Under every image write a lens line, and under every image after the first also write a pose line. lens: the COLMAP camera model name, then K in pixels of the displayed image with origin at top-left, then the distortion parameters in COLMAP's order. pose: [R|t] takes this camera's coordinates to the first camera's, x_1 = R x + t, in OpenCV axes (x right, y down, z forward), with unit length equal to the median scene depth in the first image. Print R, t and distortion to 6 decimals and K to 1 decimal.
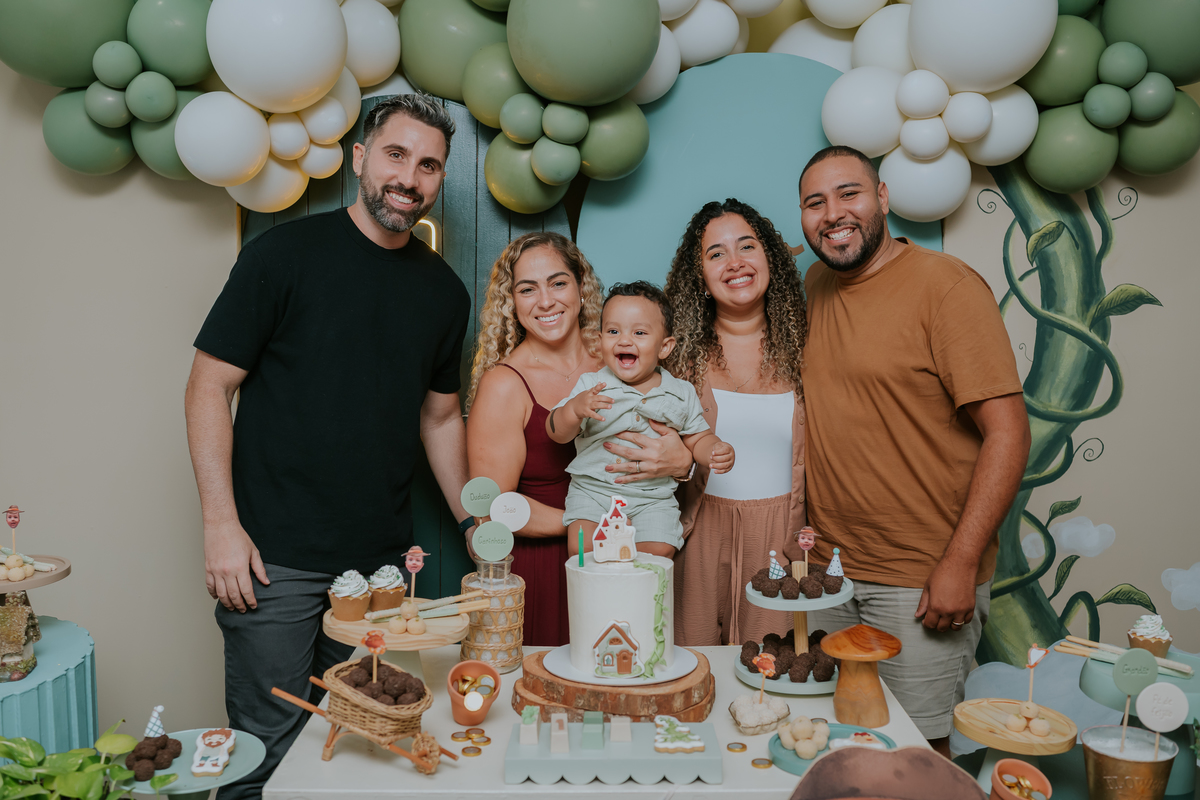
lens RADIAL K [[1090.8, 0, 615.1], [0, 1090.8, 393.7], [0, 0, 1]] dist [0.011117, -0.054544]
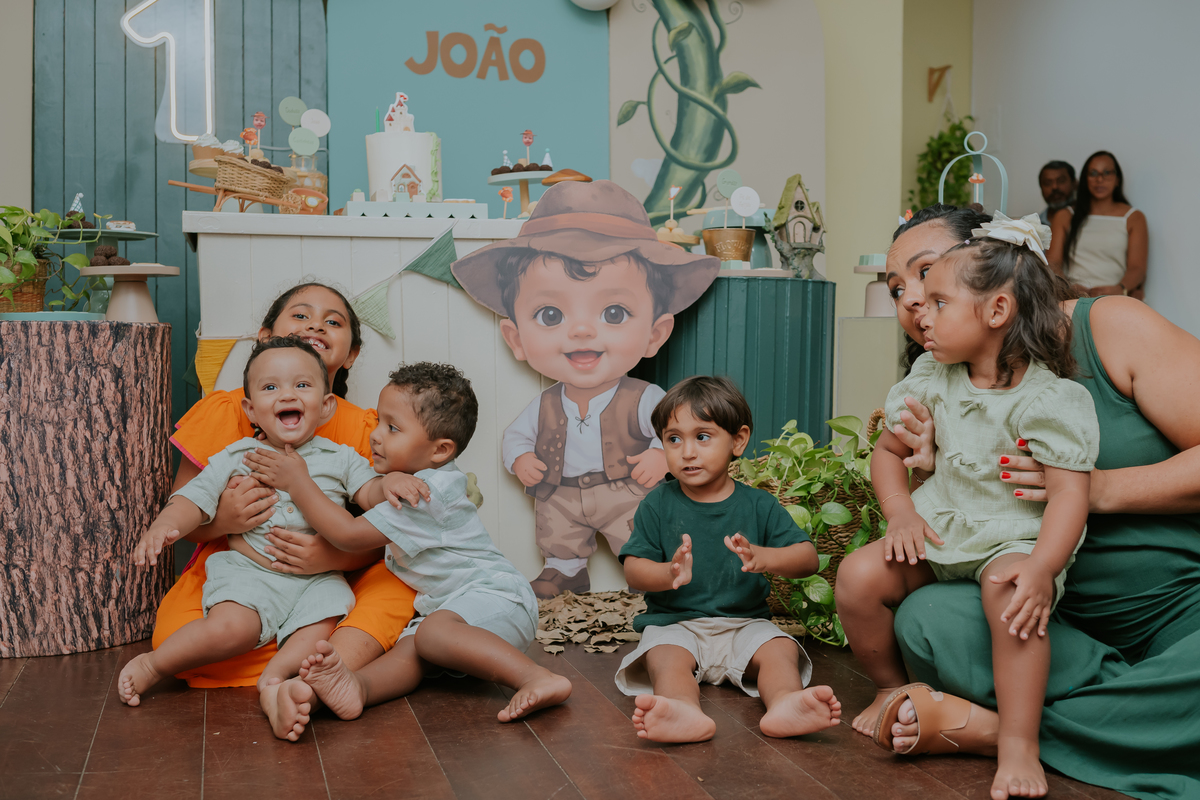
lens RADIAL K [[1178.5, 0, 653.2], [0, 1178.5, 400.2], [0, 0, 1]] dist [0.009634, -0.076658]
pose [[0.947998, -0.026083, 0.317205, -0.167391], [0.039029, 0.998641, -0.034527, 0.508696], [-0.315873, 0.045112, 0.947728, -0.516539]]
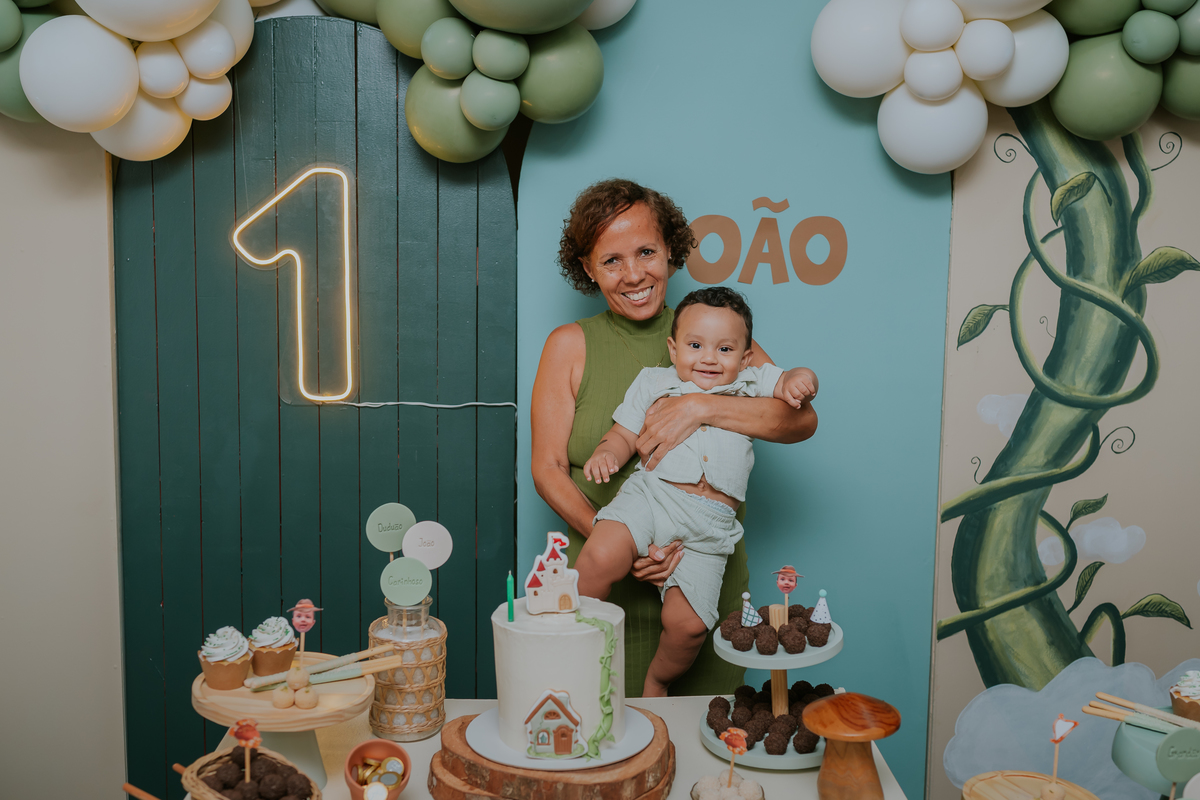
lens RADIAL K [[1198.5, 0, 615.3], [0, 1198.5, 393.8], [0, 0, 1]] dist [0.006887, -0.042097]
pose [[0.999681, -0.002135, 0.025151, 0.021719], [0.000738, 0.998464, 0.055403, -0.053073], [-0.025231, -0.055367, 0.998147, 0.100156]]
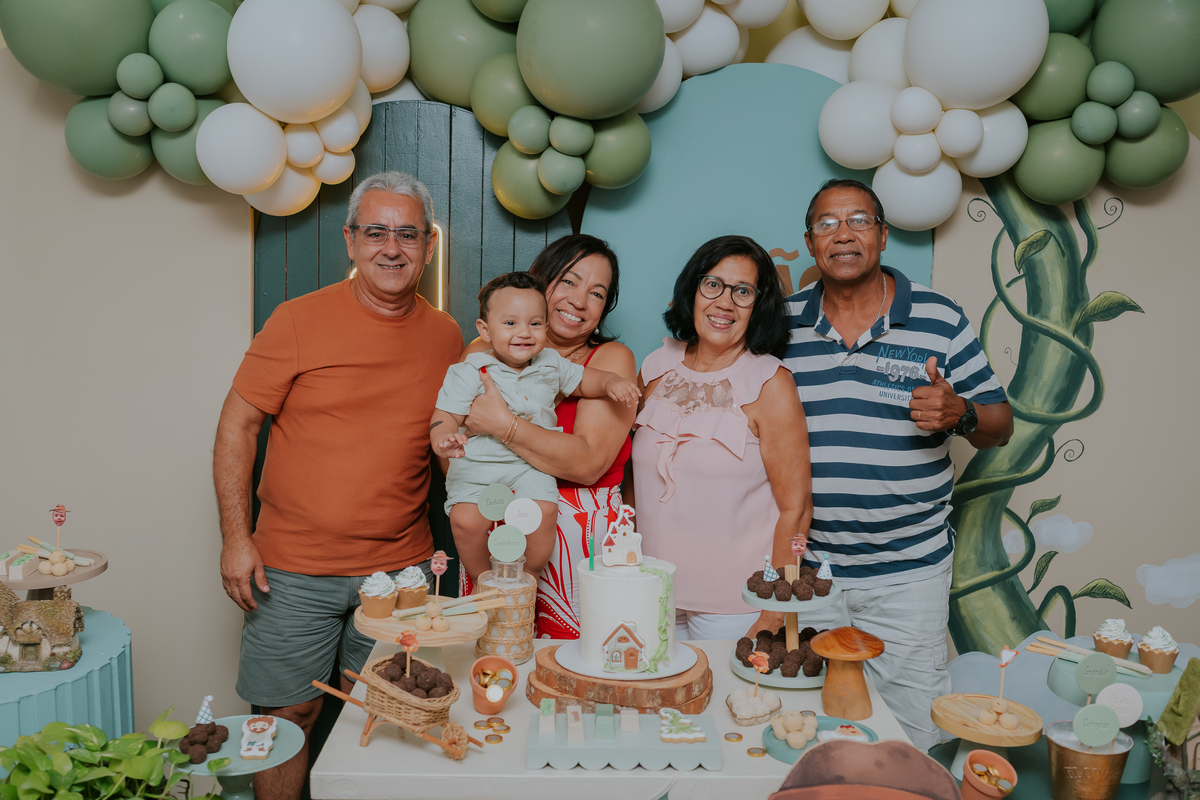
lens RADIAL K [[1132.7, 0, 600.0], [0, 1132.7, 400.0], [0, 0, 1]] dist [0.010846, -0.045182]
pose [[0.999942, 0.009892, 0.004257, -0.025602], [-0.010051, 0.999186, 0.039062, -0.048468], [-0.003867, -0.039103, 0.999228, -0.106098]]
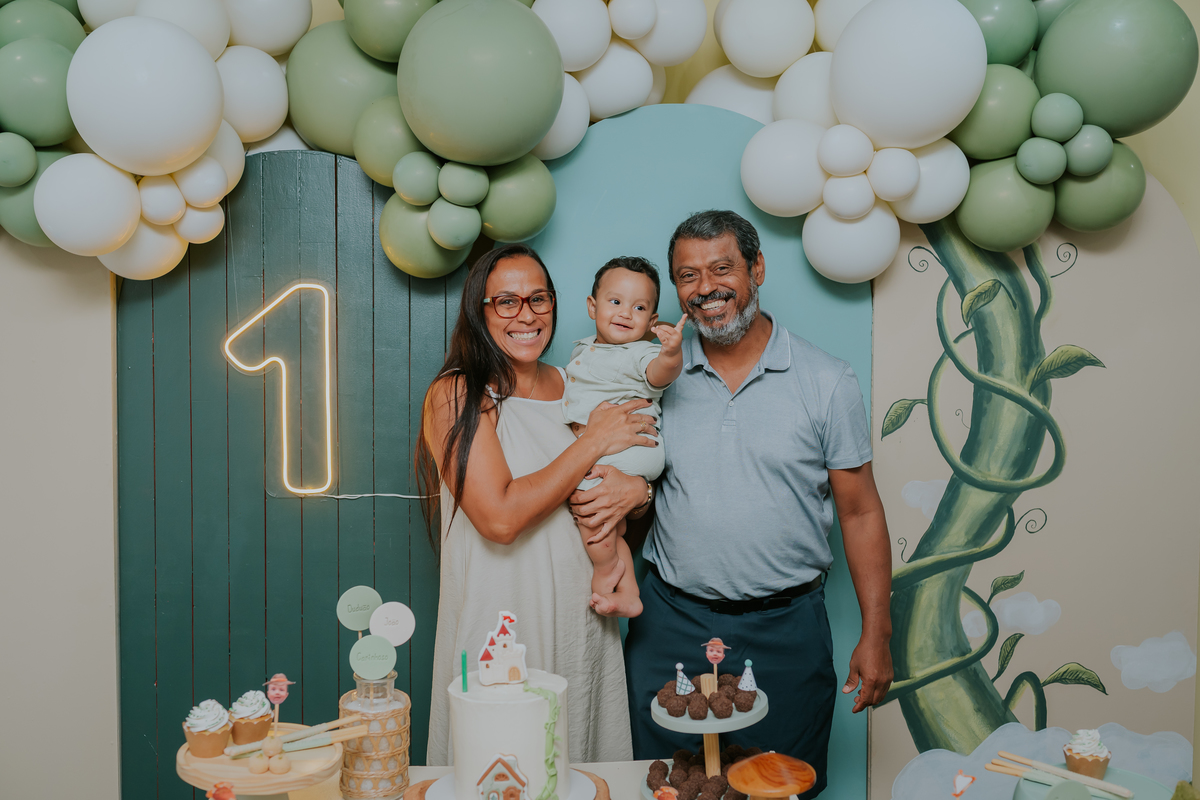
lens RADIAL K [[1132.7, 0, 600.0], [0, 1132.7, 400.0], [0, 0, 1]] dist [0.010846, -0.045182]
pose [[0.999484, -0.012059, 0.029777, 0.049047], [0.012556, 0.999784, -0.016571, -0.058319], [-0.029570, 0.016936, 0.999419, 0.046016]]
